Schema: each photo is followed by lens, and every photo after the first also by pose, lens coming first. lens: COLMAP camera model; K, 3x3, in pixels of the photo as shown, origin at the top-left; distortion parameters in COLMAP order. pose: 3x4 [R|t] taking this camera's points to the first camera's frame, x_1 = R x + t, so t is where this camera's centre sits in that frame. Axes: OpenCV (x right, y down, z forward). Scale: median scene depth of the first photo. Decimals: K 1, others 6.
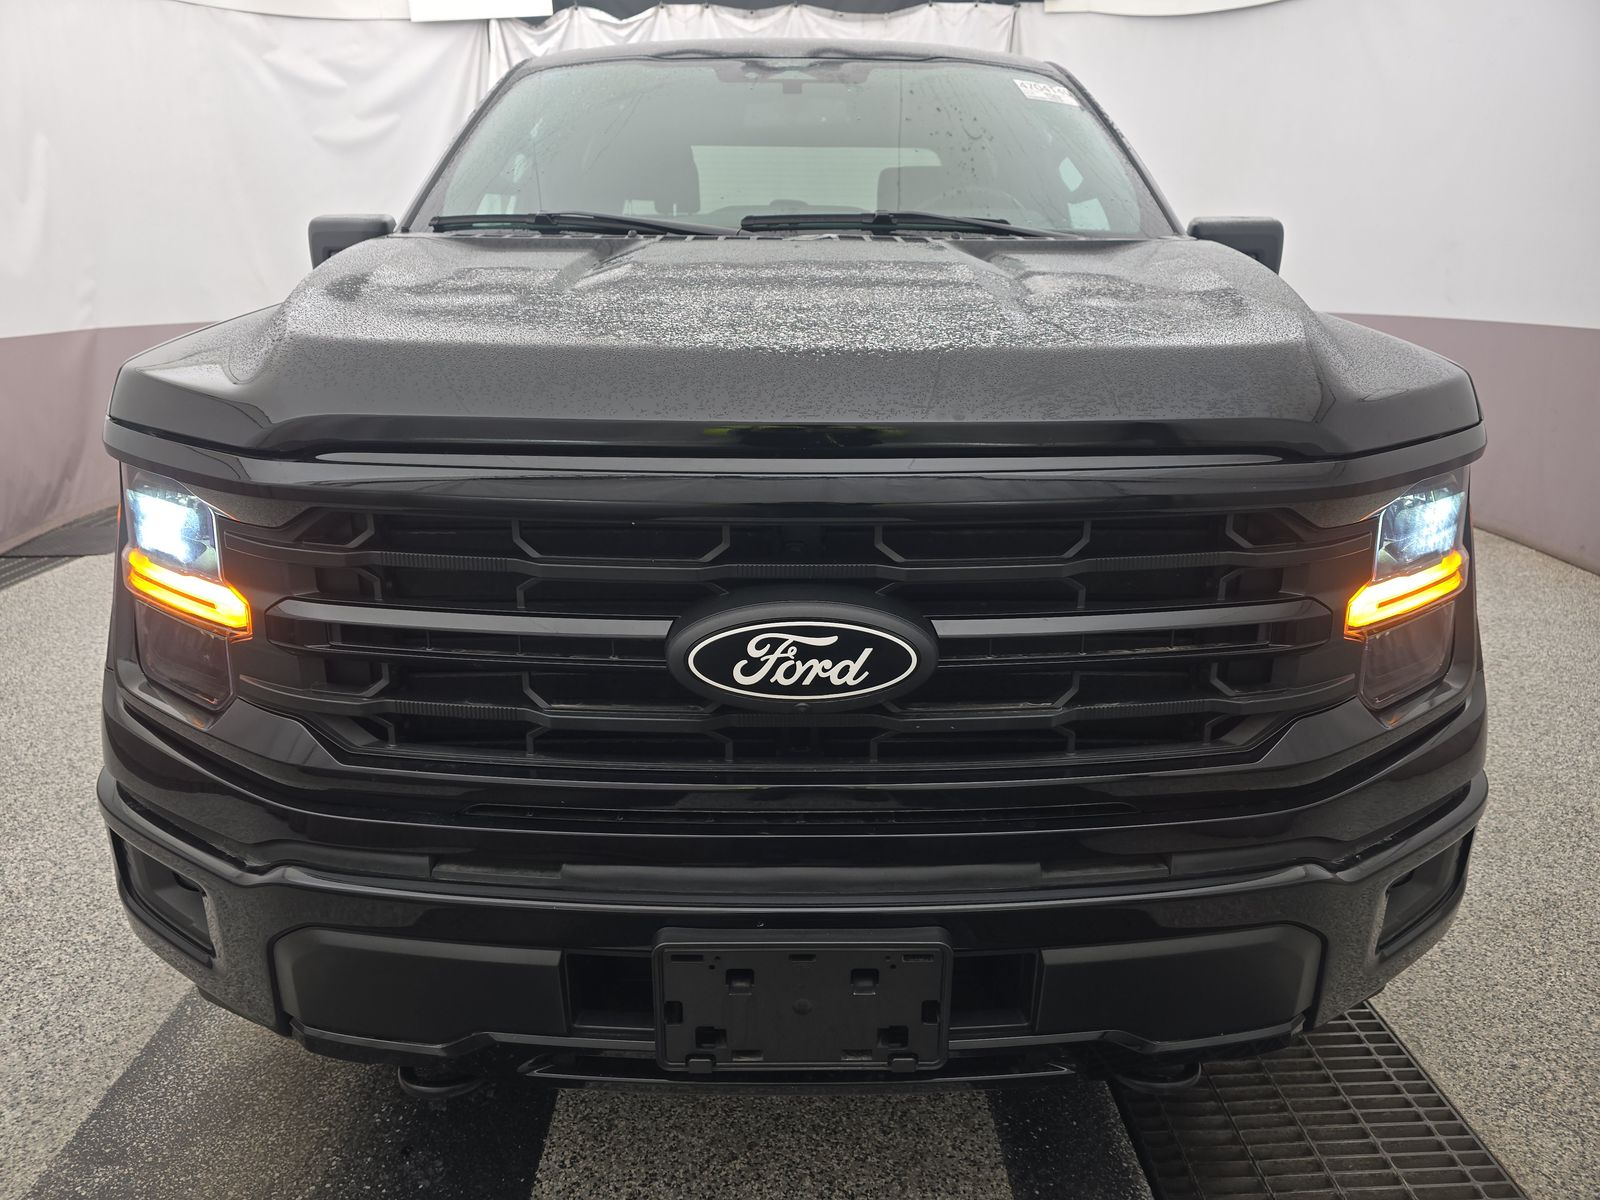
lens RADIAL K [[1052.5, 0, 793.5], [0, 1052.5, 599.3], [0, 0, 1]] dist [0.008323, -0.010185]
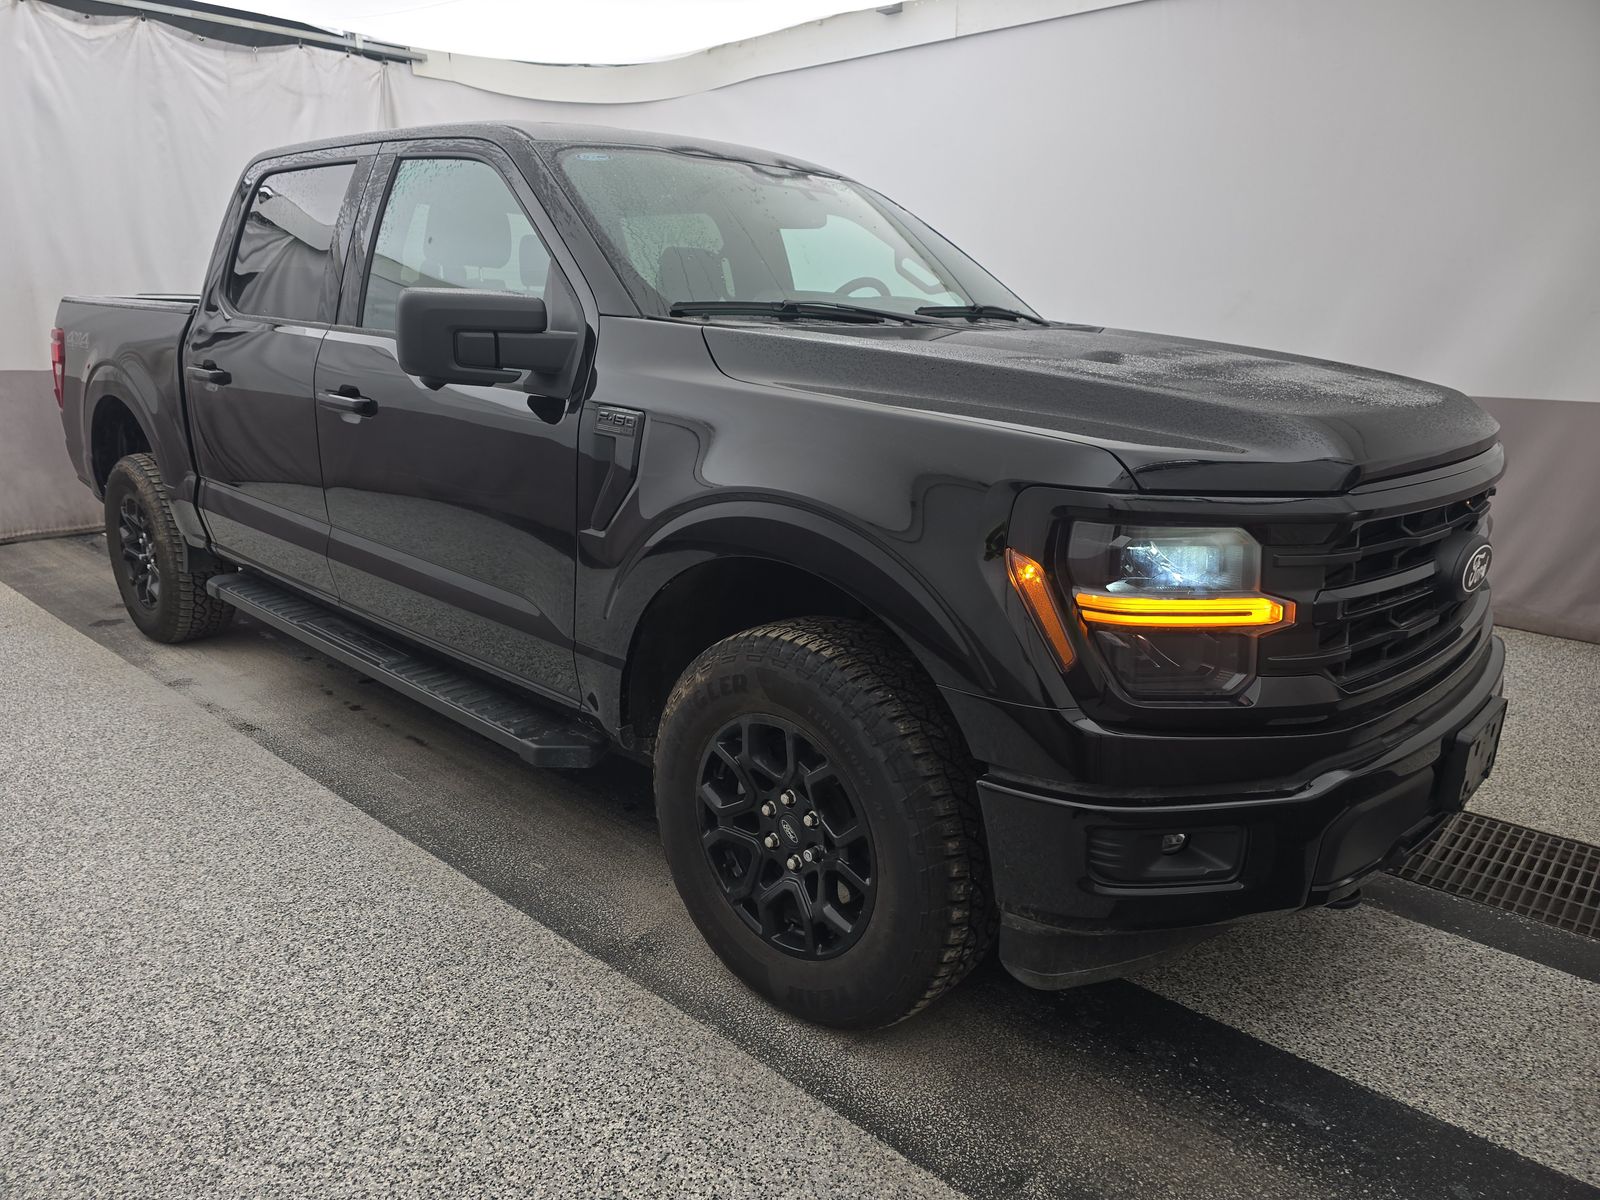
lens RADIAL K [[1052.5, 0, 789.3], [0, 1052.5, 597.8], [0, 0, 1]] dist [0.008323, -0.010185]
pose [[0.702080, -0.174518, 0.690382, -0.304985], [0.199847, 0.978830, 0.044200, -0.031068], [-0.683480, 0.106938, 0.722094, 0.065719]]
